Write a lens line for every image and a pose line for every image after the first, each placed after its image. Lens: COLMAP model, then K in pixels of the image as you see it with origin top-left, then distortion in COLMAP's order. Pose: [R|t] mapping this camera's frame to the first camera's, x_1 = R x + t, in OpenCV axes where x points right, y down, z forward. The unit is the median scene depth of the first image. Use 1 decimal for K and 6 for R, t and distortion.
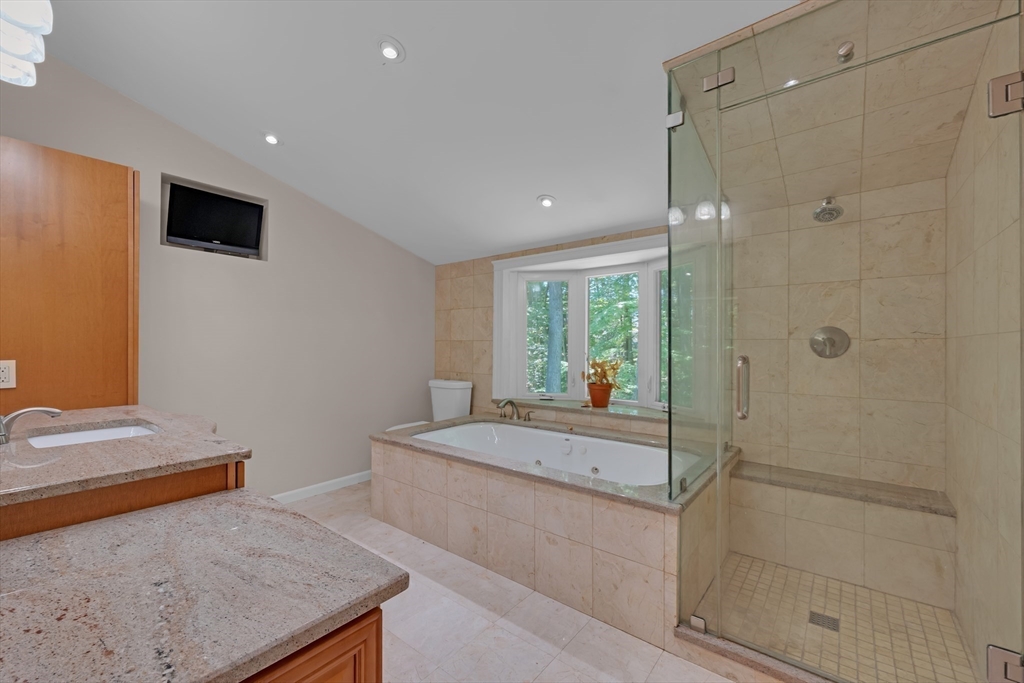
lens RADIAL K [[414.0, 0, 512.0], [0, 414.0, 341.5], [0, 0, 1]] dist [-0.000086, -0.000198]
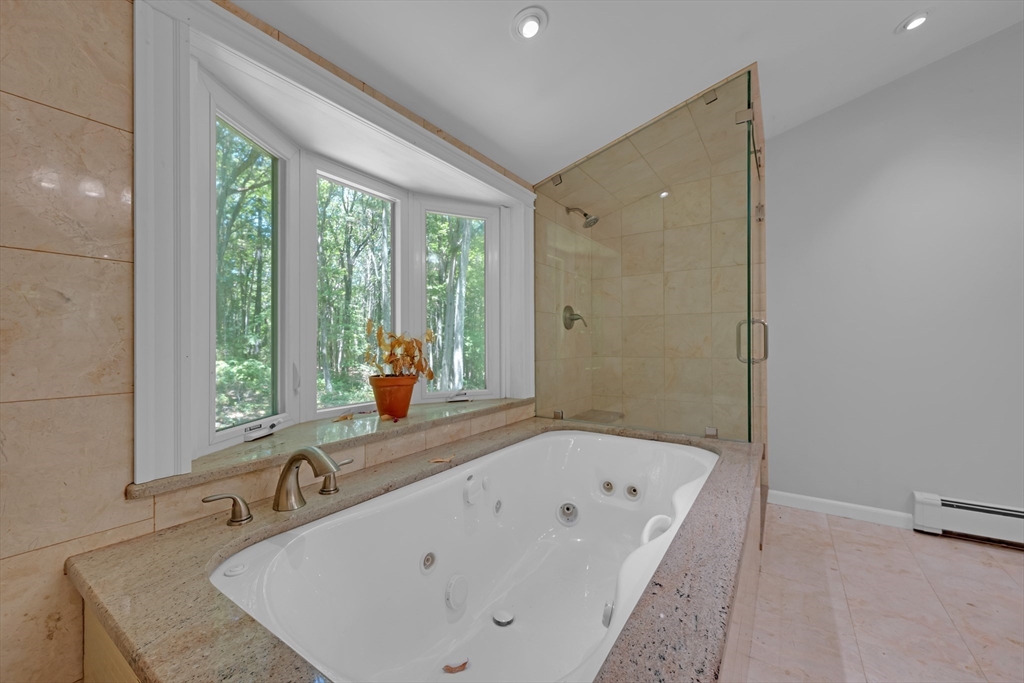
lens RADIAL K [[414.0, 0, 512.0], [0, 414.0, 341.5], [0, 0, 1]] dist [-0.000086, -0.000198]
pose [[-0.069387, 0.006363, 0.997570, -0.379774], [-0.004484, 0.999968, -0.006690, 0.059345], [-0.997580, -0.004937, -0.069356, 0.914937]]
